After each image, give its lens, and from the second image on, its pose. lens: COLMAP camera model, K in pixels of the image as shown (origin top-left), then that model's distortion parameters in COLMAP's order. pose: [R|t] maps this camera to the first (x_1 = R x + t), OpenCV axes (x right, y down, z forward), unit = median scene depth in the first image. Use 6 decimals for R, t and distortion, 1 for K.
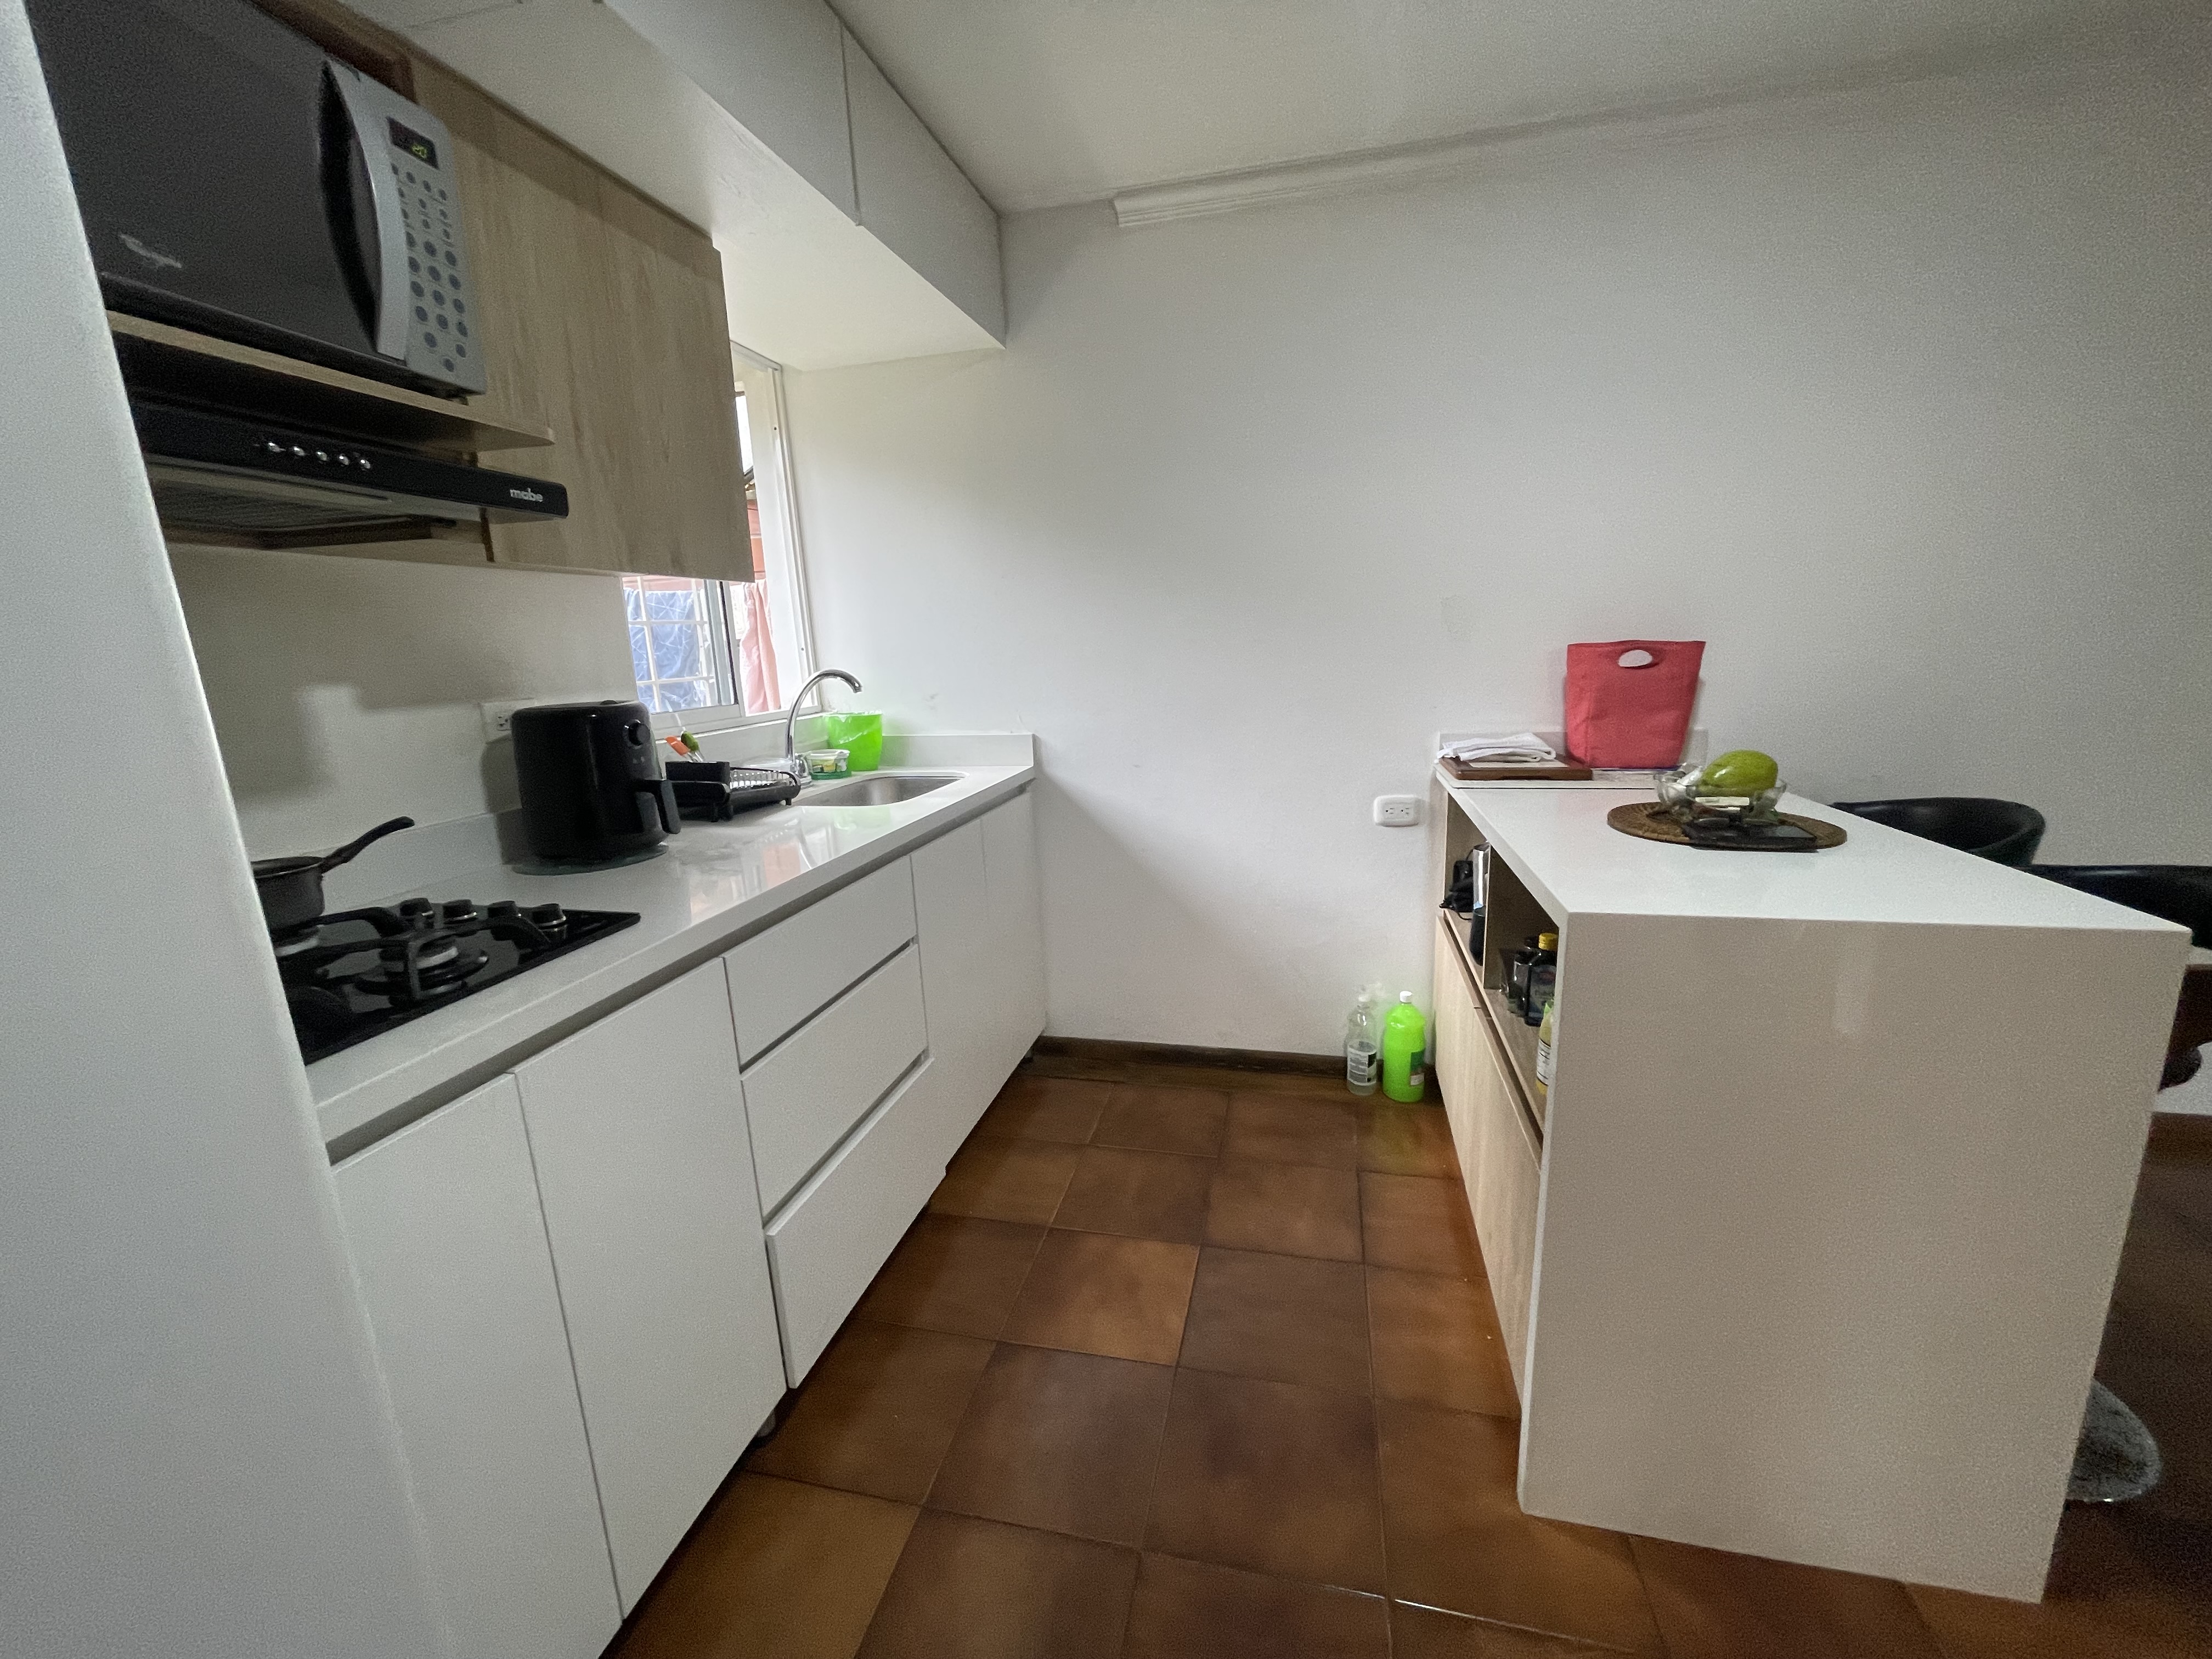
lens RADIAL K [[892.9, 0, 1101.2], [0, 892.9, 829.7], [0, 0, 1]] dist [-0.001244, -0.000881]
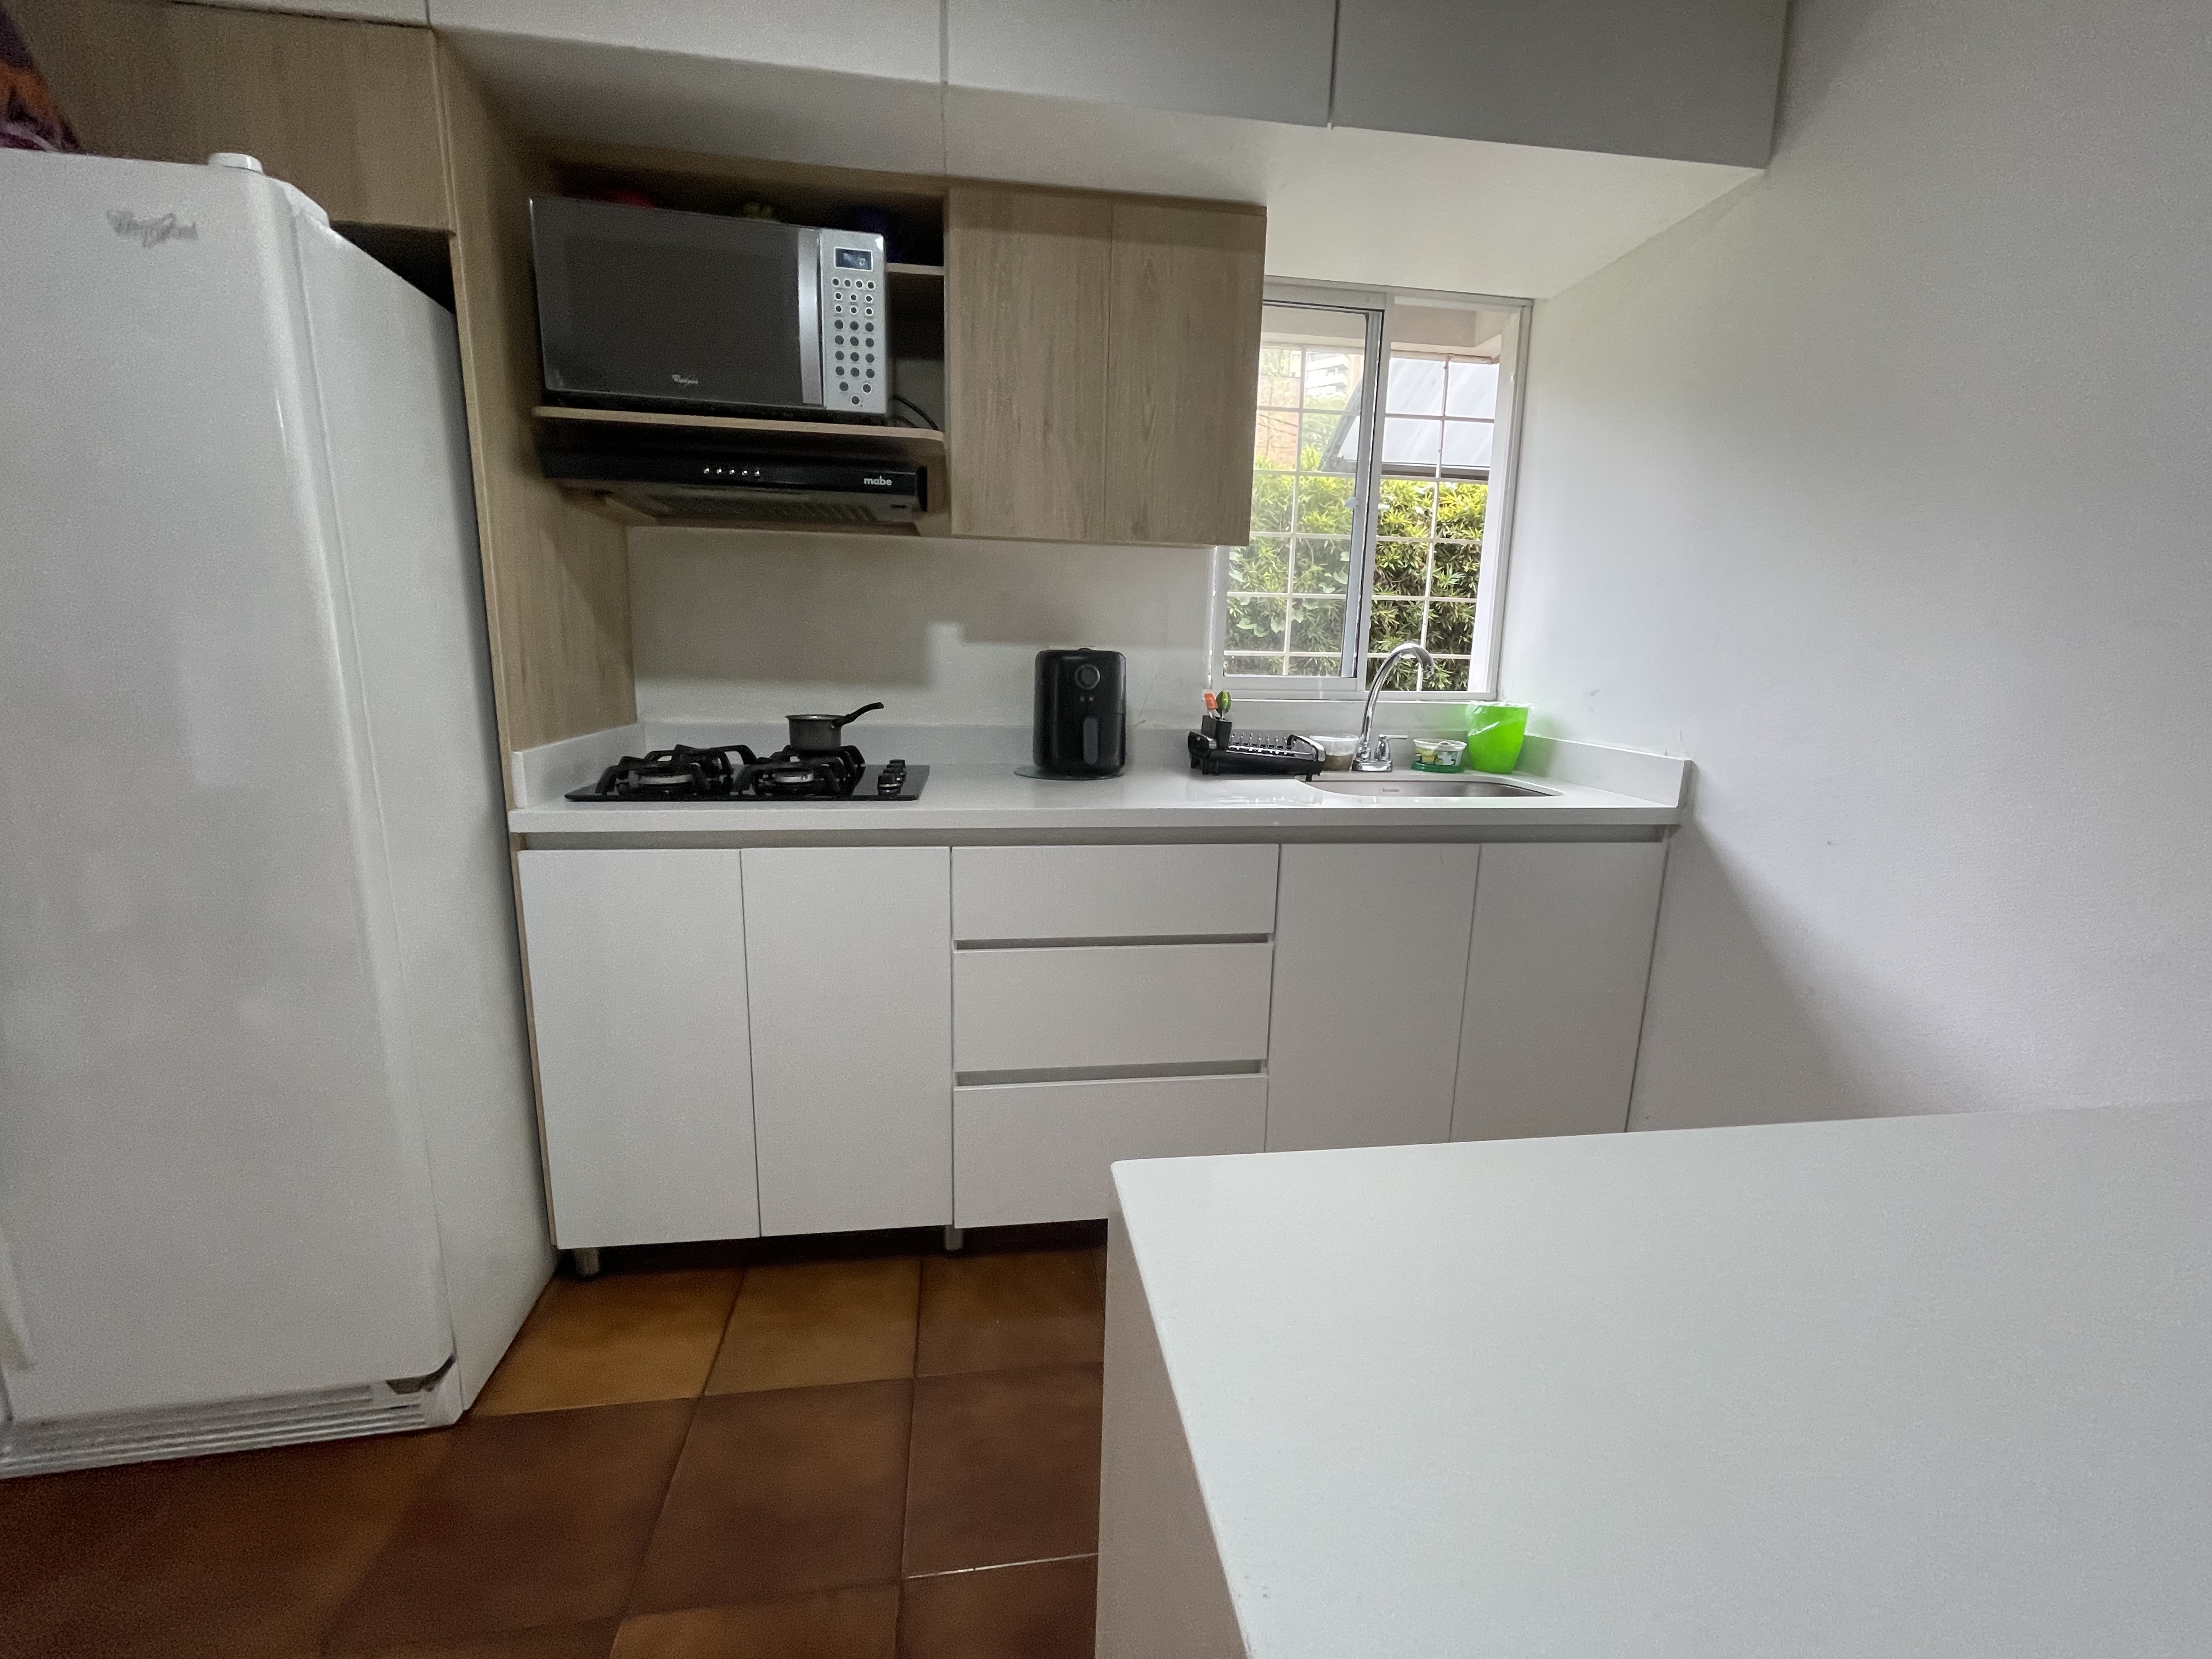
lens RADIAL K [[892.9, 0, 1104.4], [0, 892.9, 827.9], [0, 0, 1]] dist [-0.001244, -0.000881]
pose [[0.371946, 0.225831, -0.900365, 0.519994], [-0.231043, 0.961952, 0.145833, -0.076757], [0.899041, 0.153781, 0.409971, 0.472337]]
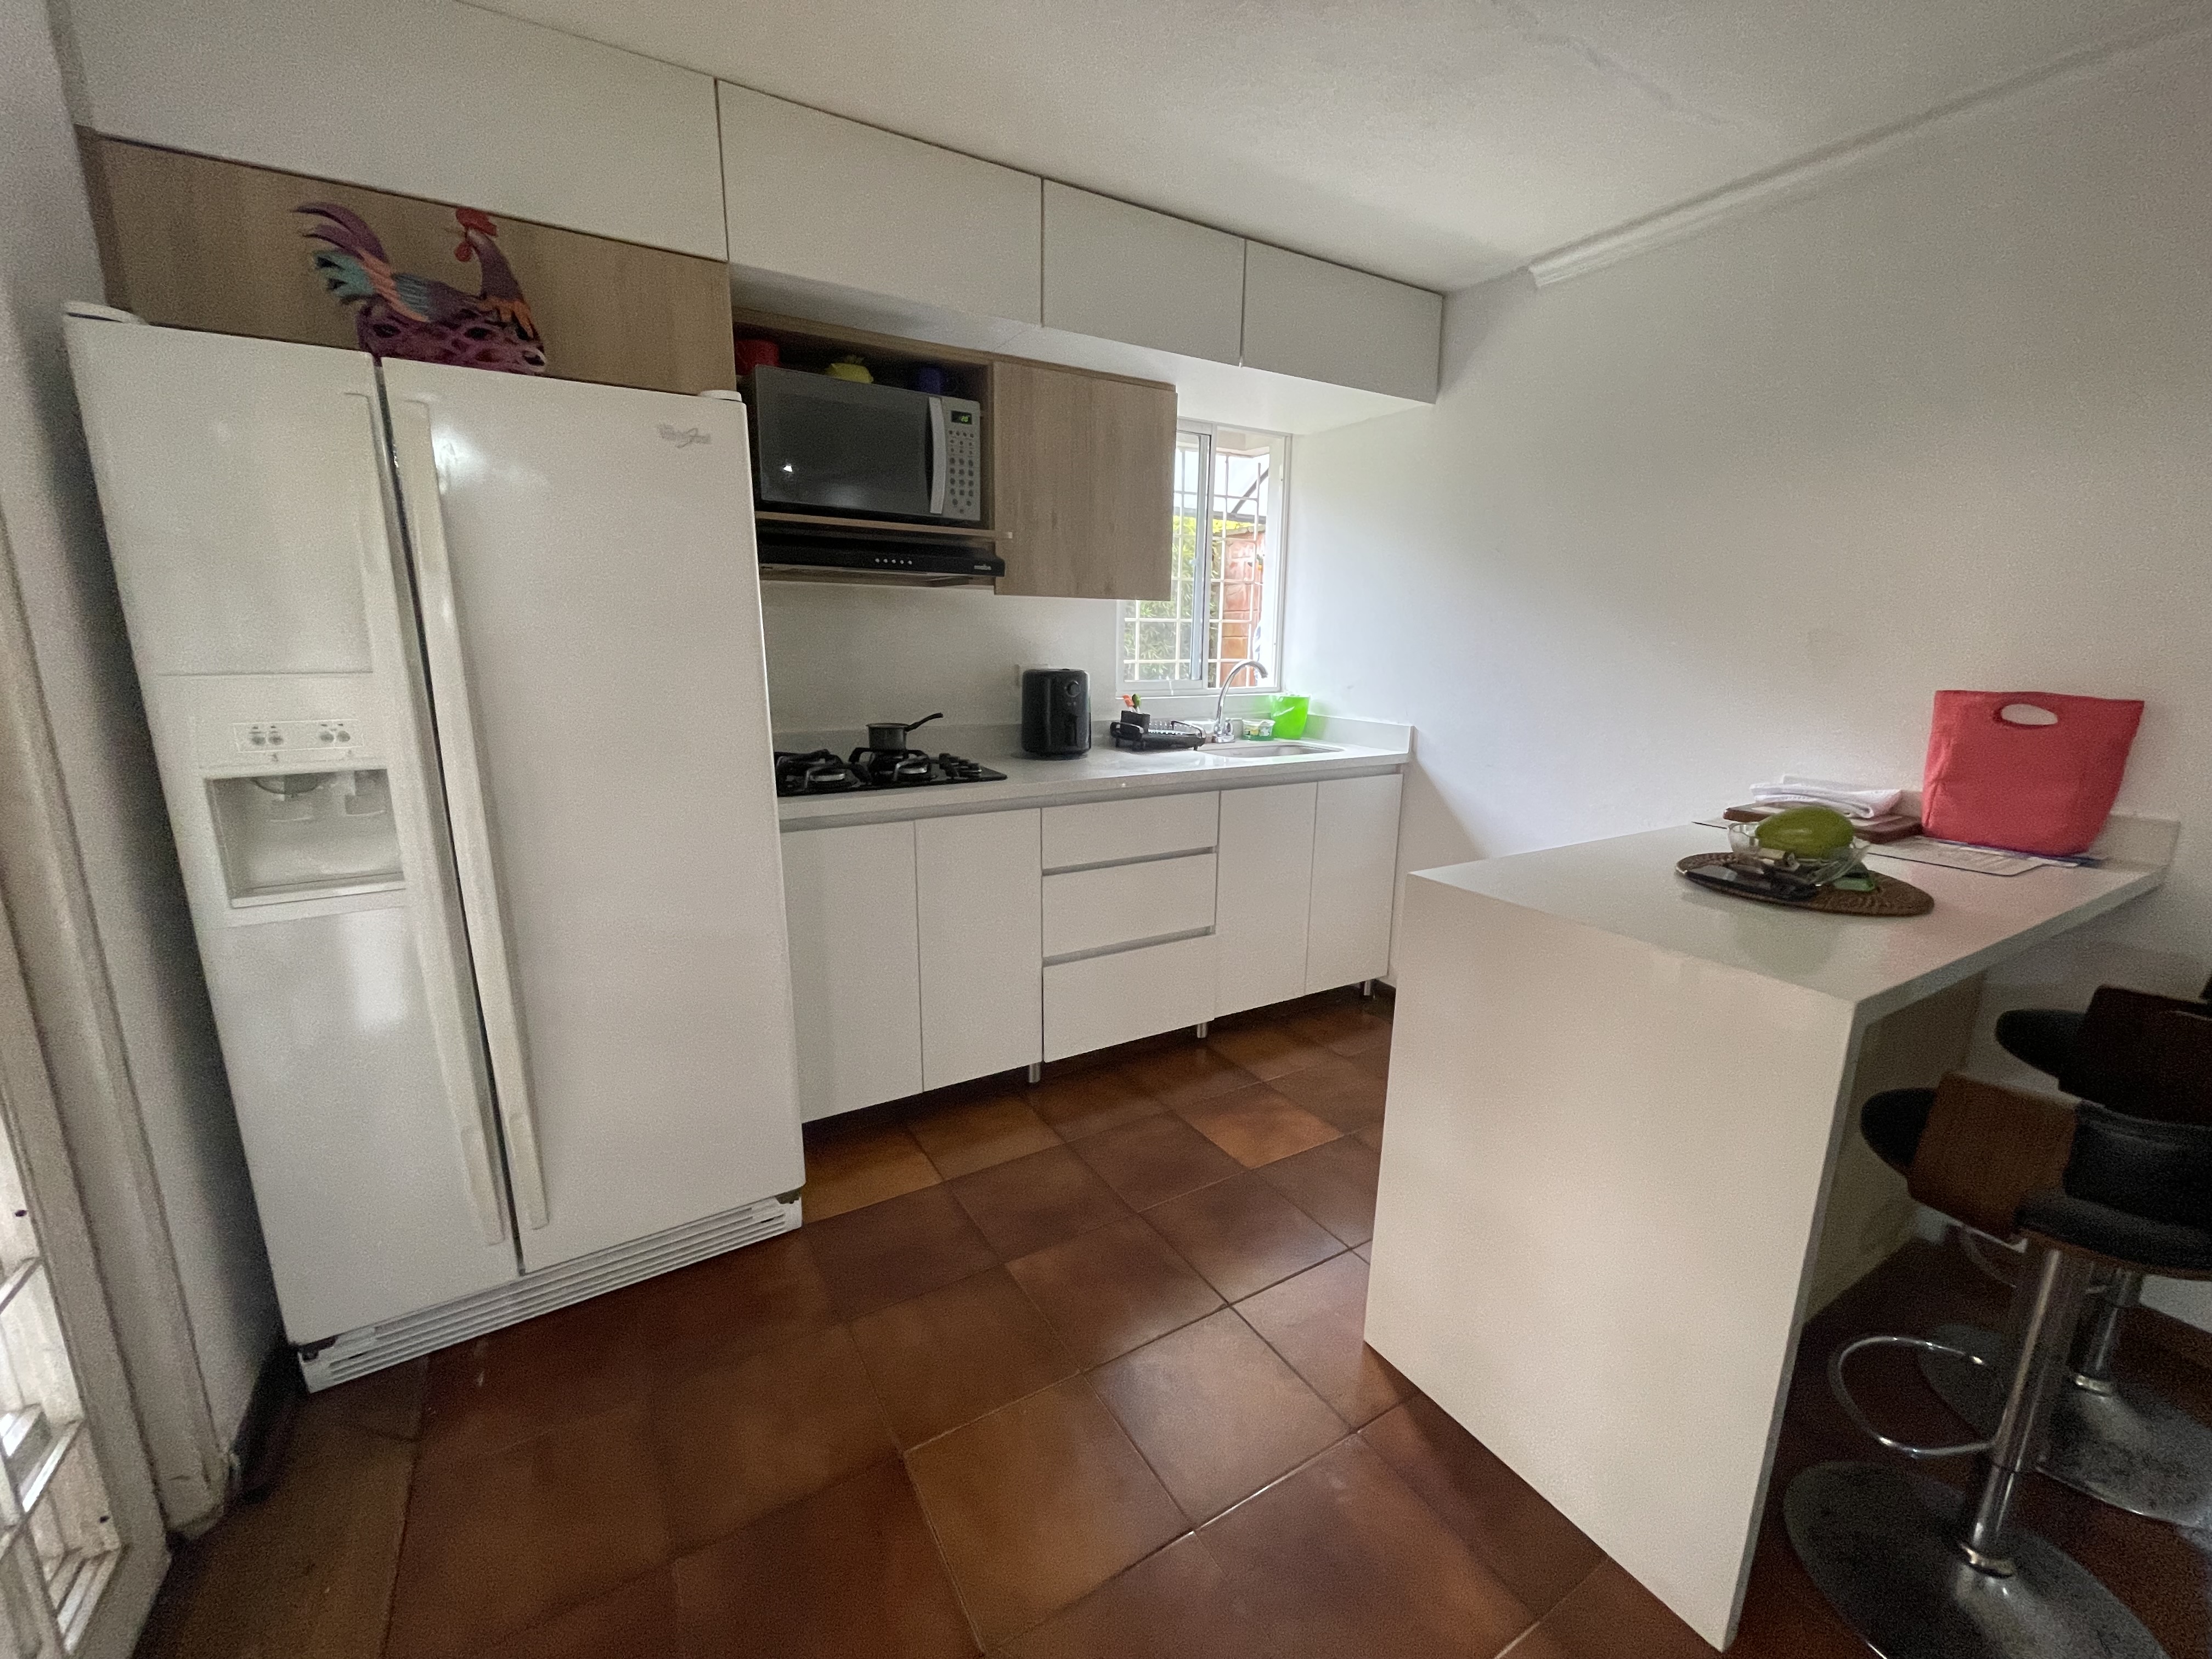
lens RADIAL K [[892.9, 0, 1105.9], [0, 892.9, 830.5], [0, 0, 1]] dist [-0.001244, -0.000881]
pose [[0.701964, 0.199695, -0.683644, 0.661204], [-0.188825, 0.977719, 0.091711, -0.005859], [0.686726, 0.064711, 0.724031, -0.176383]]
